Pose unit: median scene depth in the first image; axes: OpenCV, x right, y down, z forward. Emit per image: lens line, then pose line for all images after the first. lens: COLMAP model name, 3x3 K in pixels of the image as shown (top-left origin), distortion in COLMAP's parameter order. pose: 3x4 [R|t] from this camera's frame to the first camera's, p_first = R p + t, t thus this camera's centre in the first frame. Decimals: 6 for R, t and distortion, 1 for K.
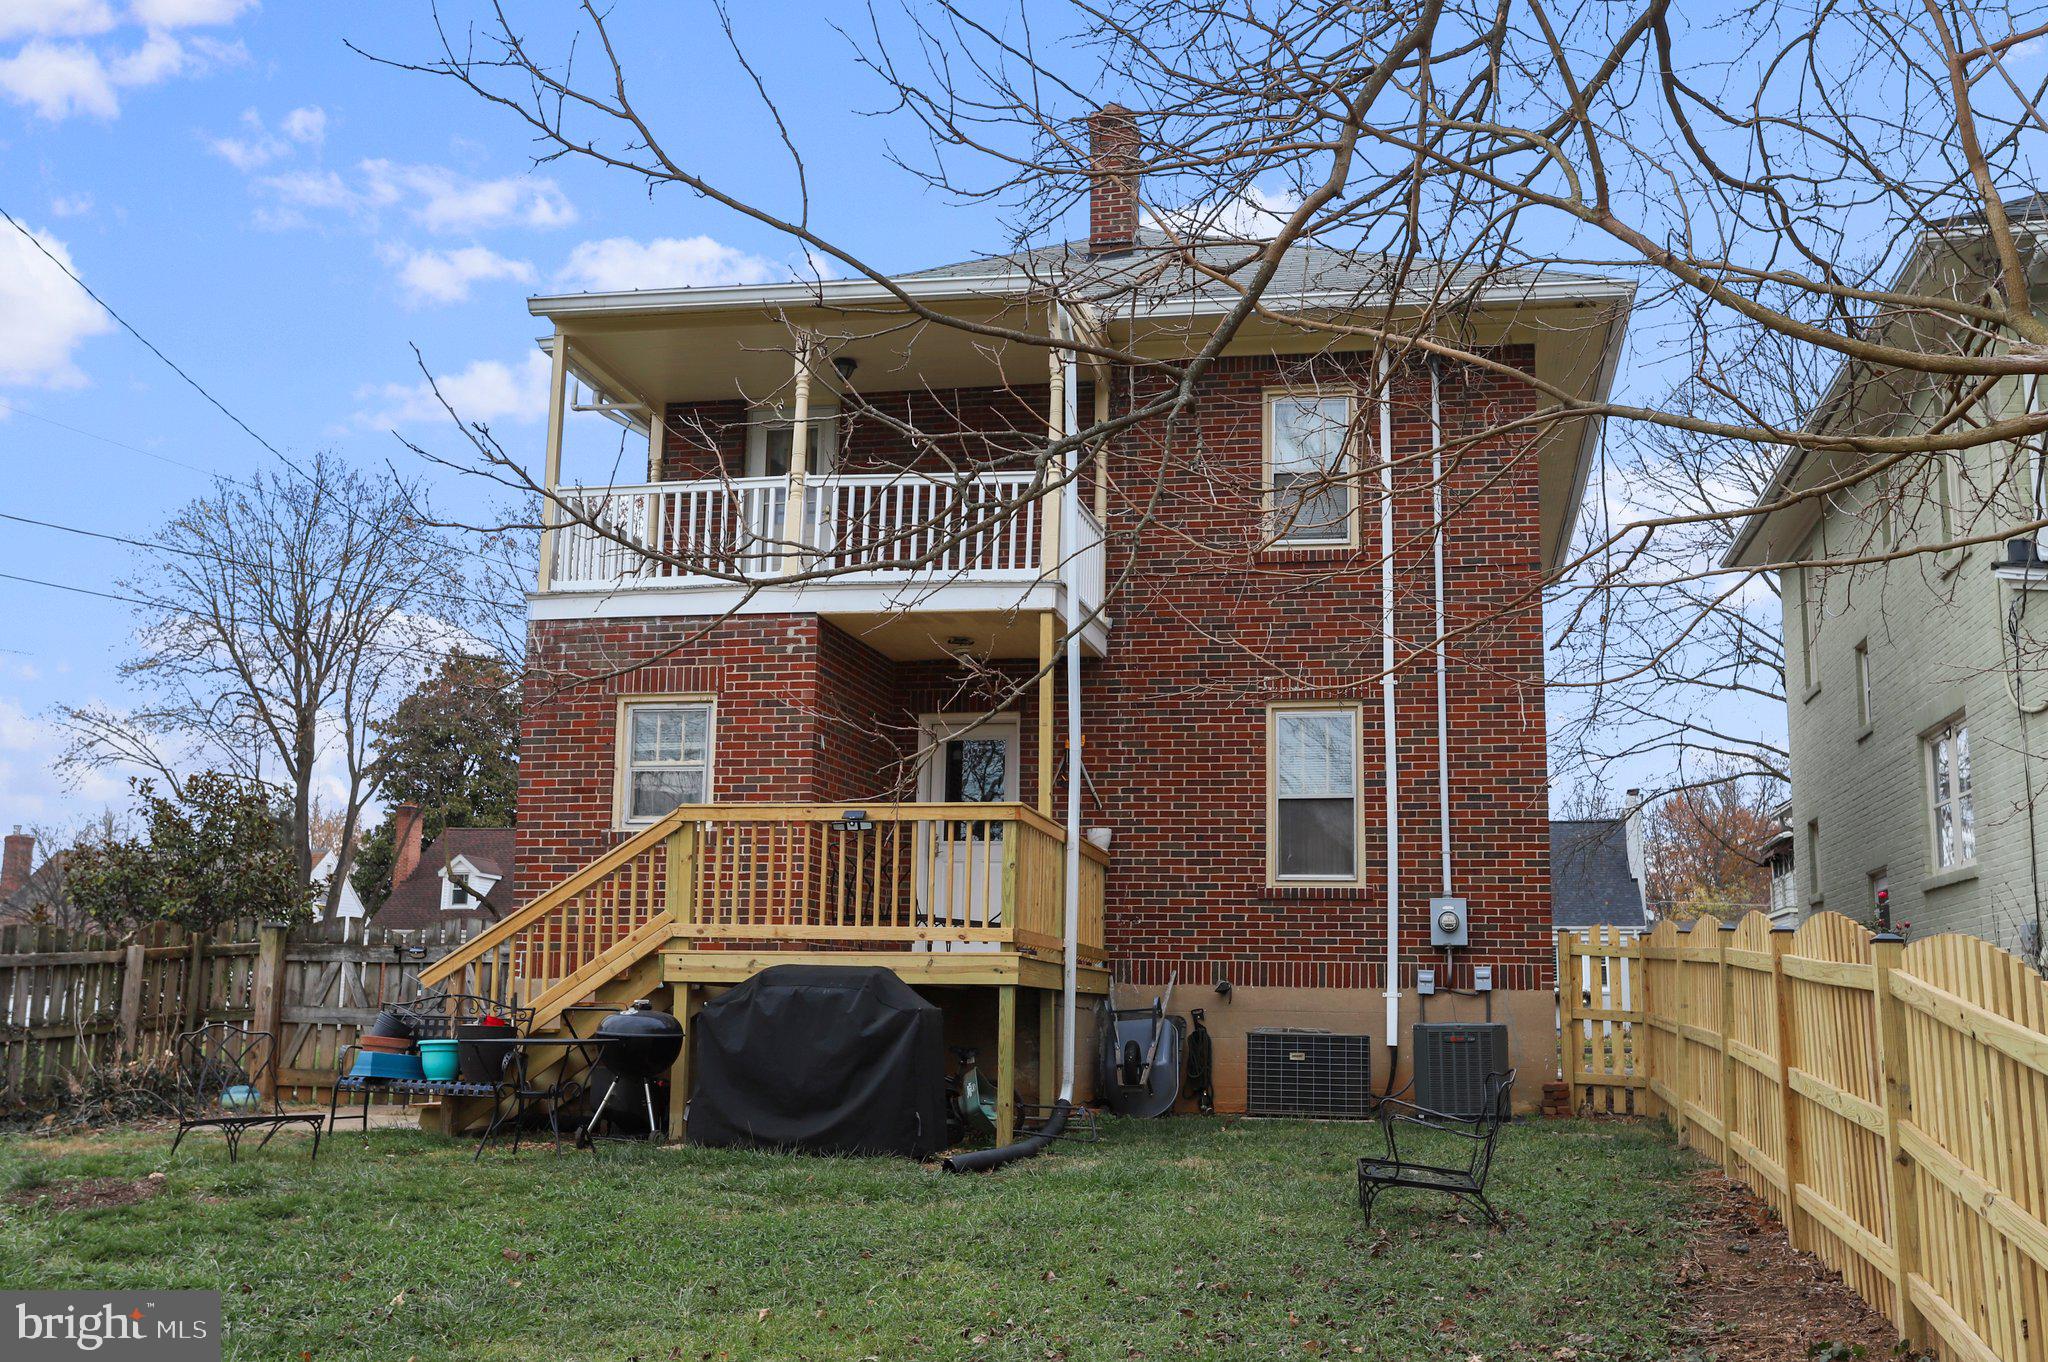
lens RADIAL K [[1992.5, 0, 1020.6], [0, 1992.5, 635.0], [0, 0, 1]] dist [0.006705, 0.007291]
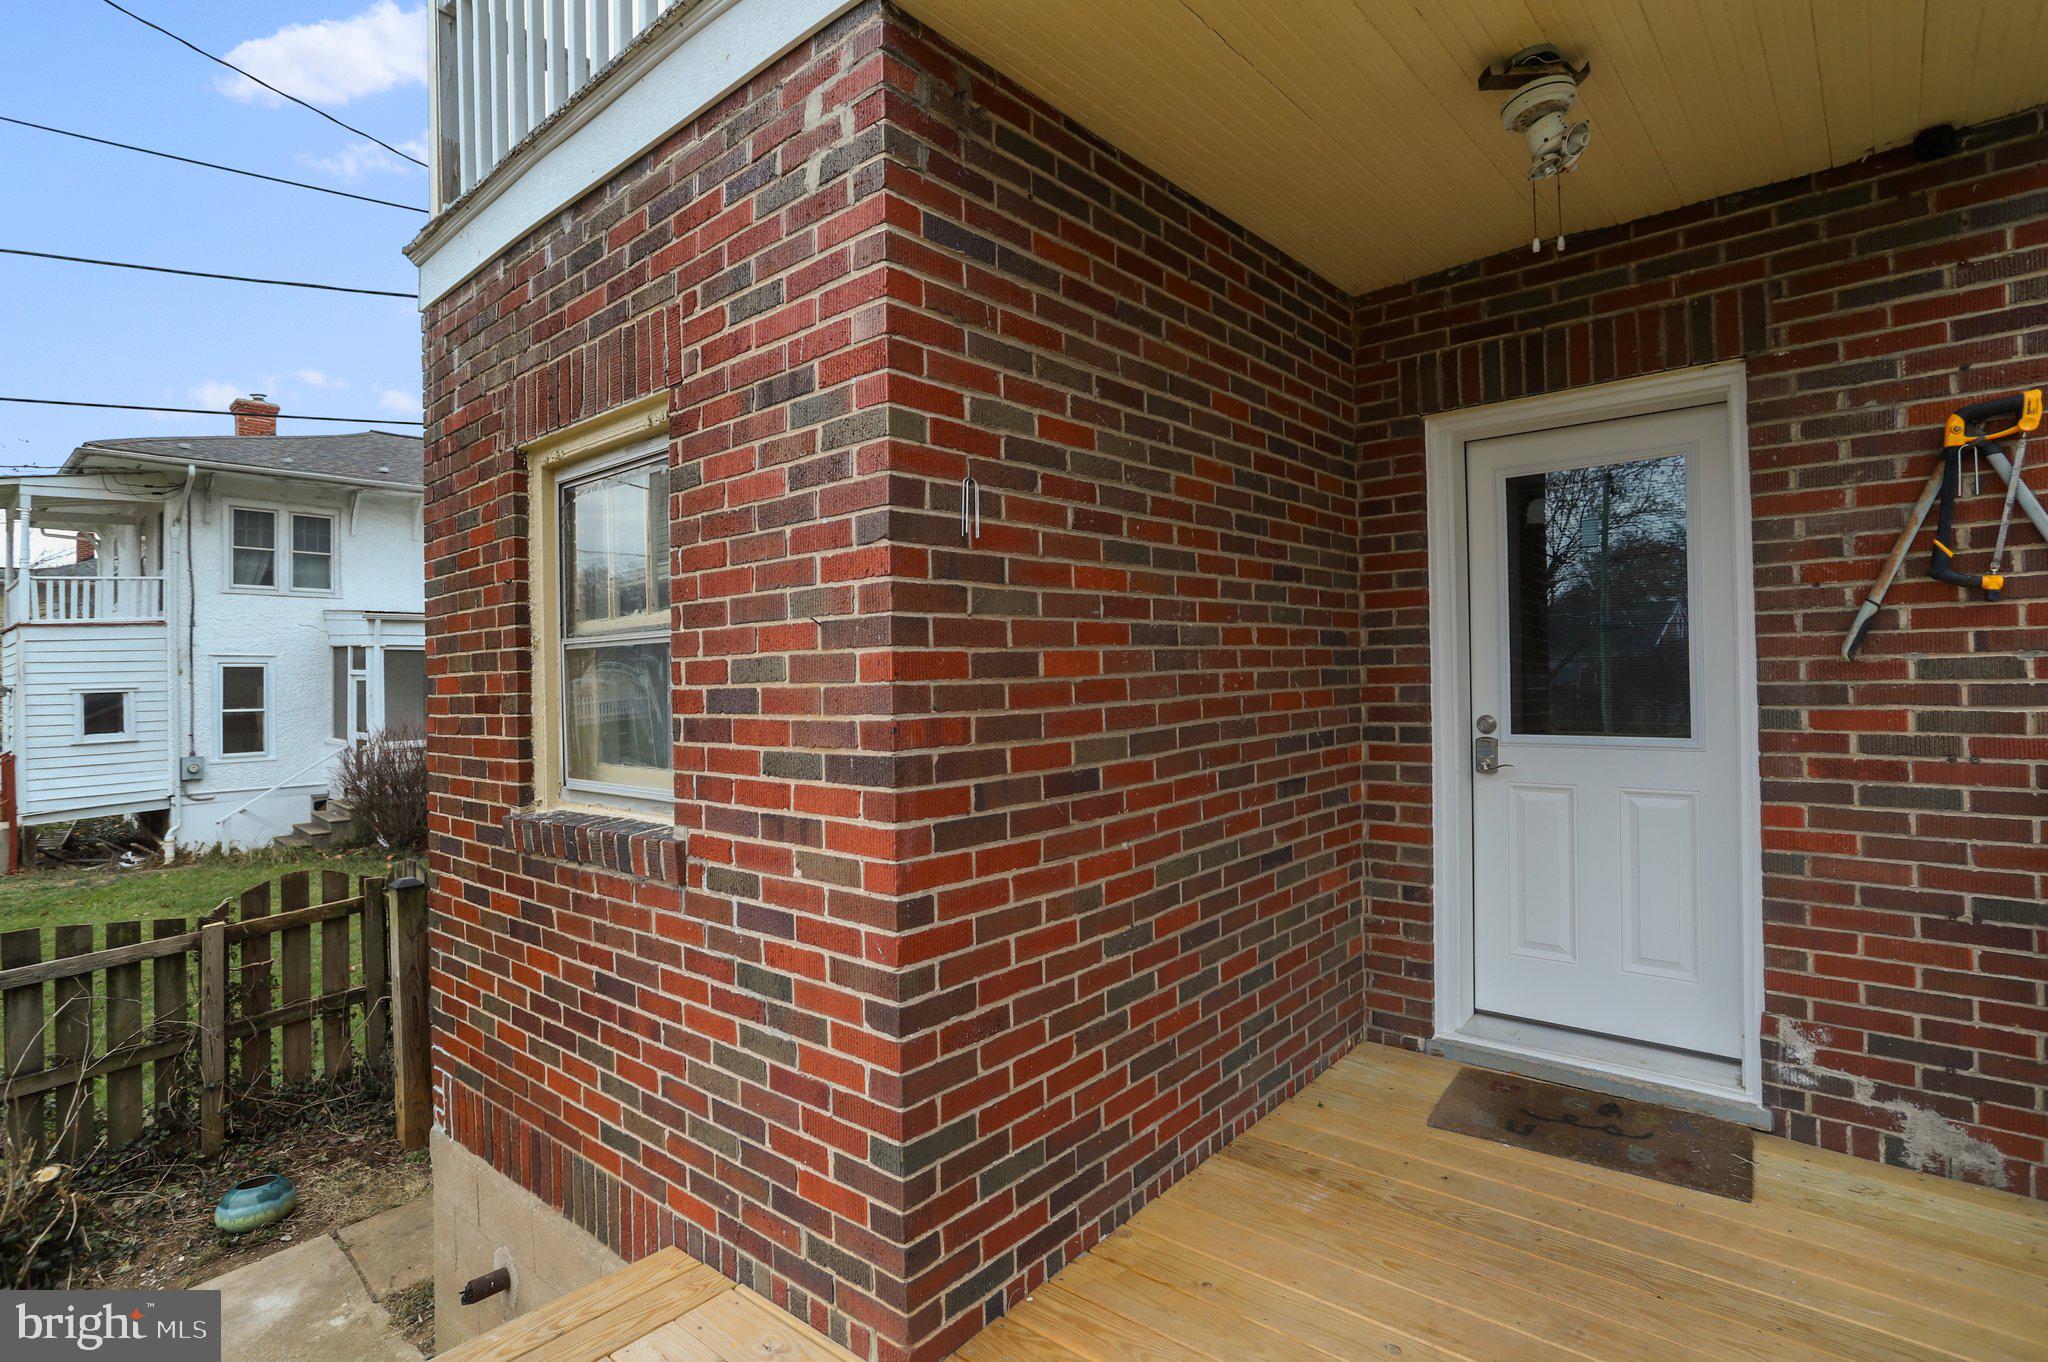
lens RADIAL K [[1005.4, 0, 1022.7], [0, 1005.4, 656.7], [0, 0, 1]] dist [-0.033870, 0.000309]
pose [[0.867089, -0.043617, -0.496240, -0.028486], [0.126924, 0.982627, 0.135408, 0.055004], [0.481712, -0.180396, 0.857561, 0.876725]]
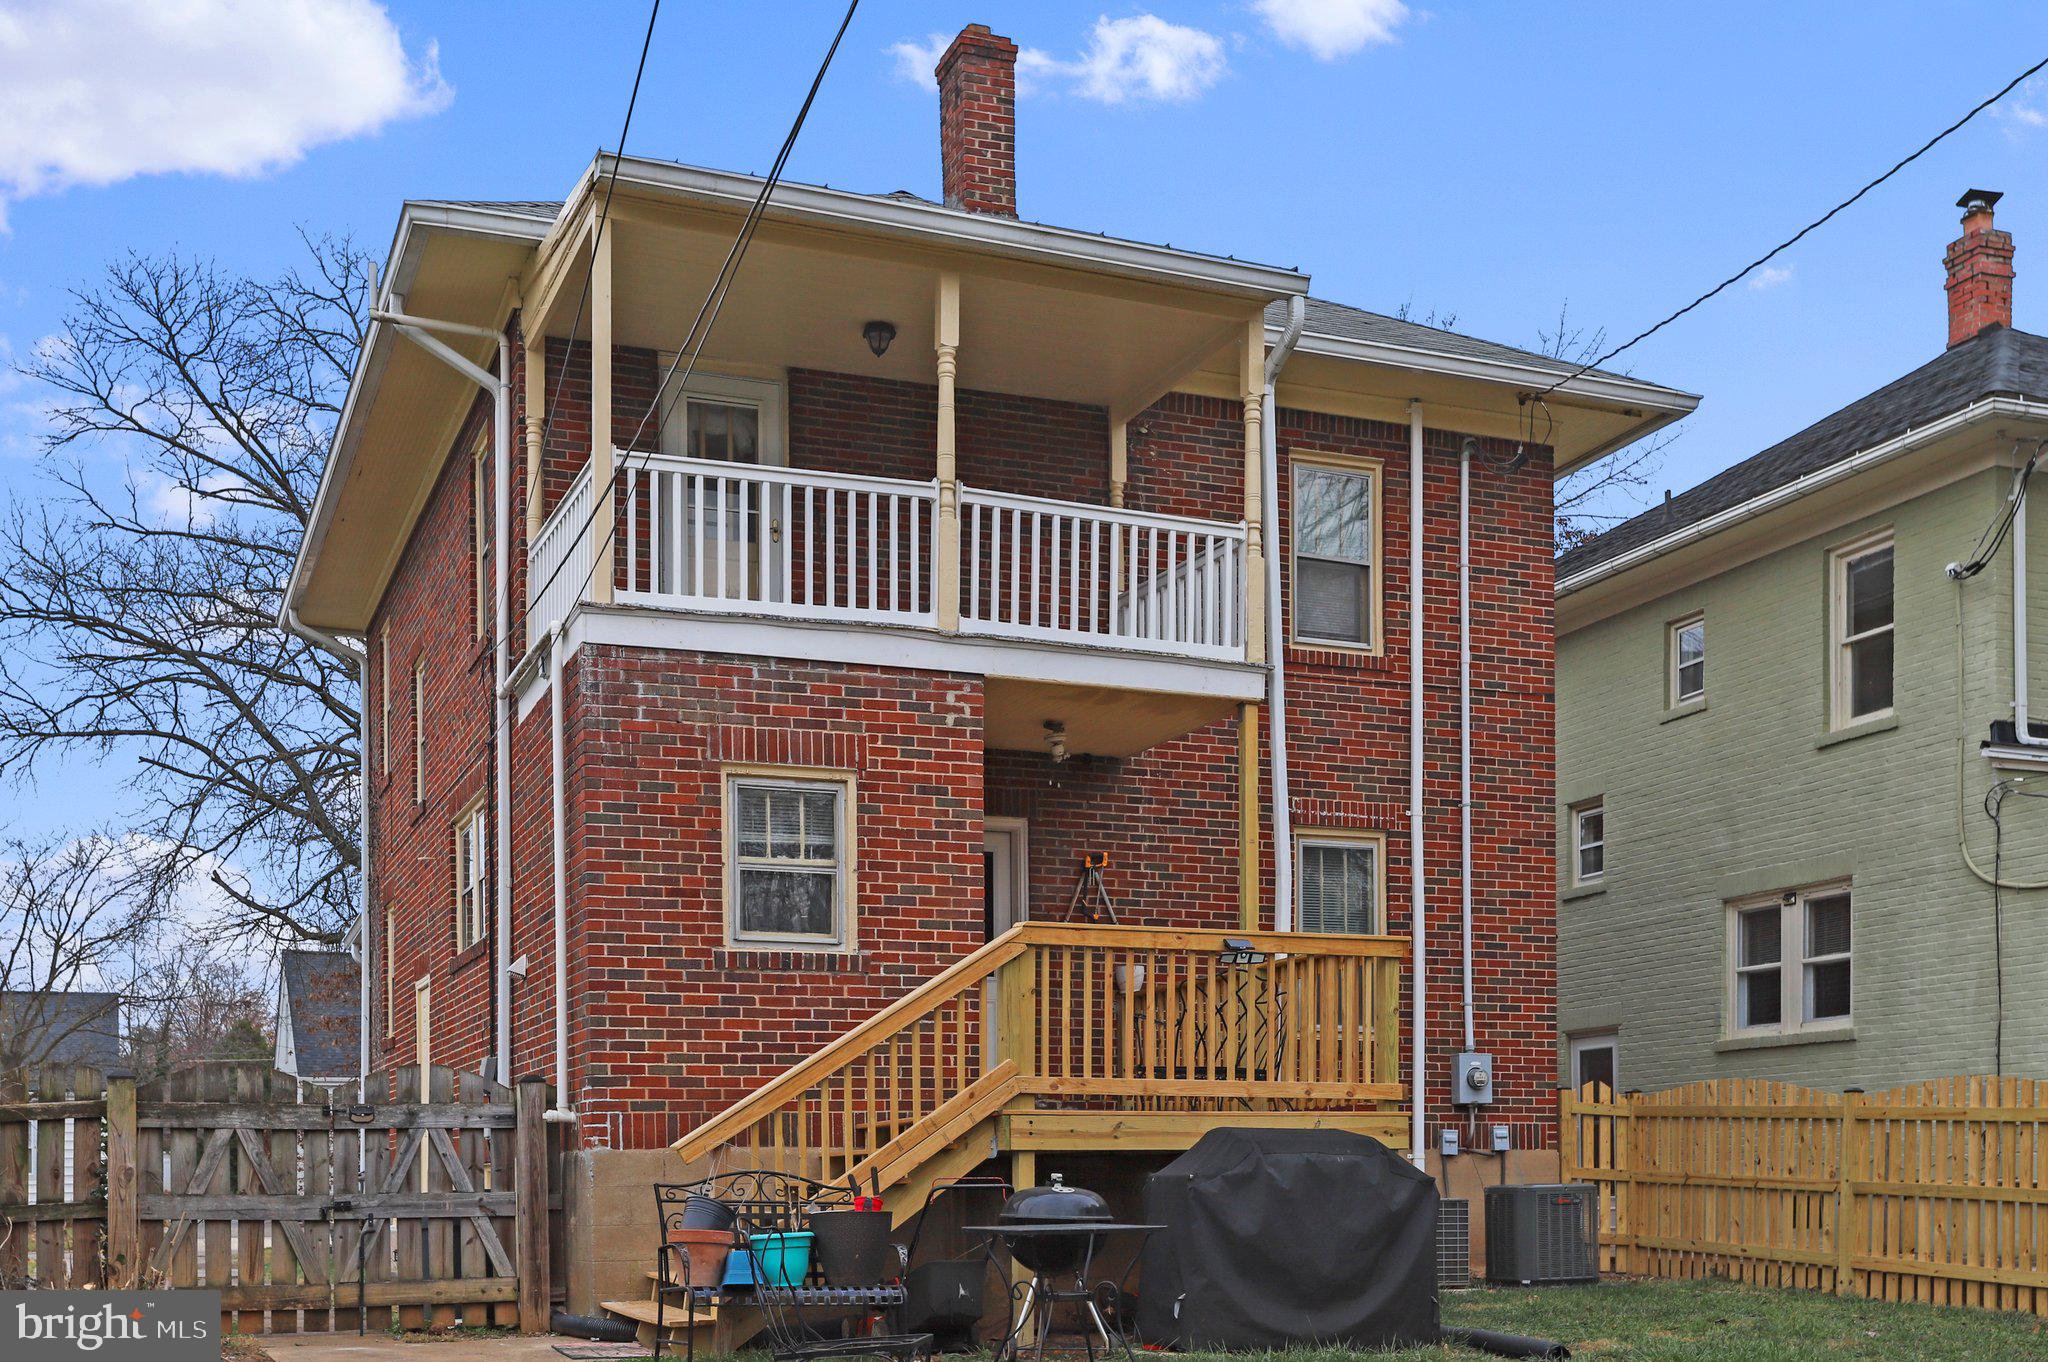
lens RADIAL K [[2353.9, 0, 1024.8], [0, 2353.9, 1180.7], [0, 0, 1]] dist [-0.001187, 0.008054]
pose [[0.832849, -0.018822, 0.553179, -0.585896], [-0.084252, 0.983464, 0.160311, 0.033178], [-0.547050, -0.180121, 0.817492, 0.213220]]
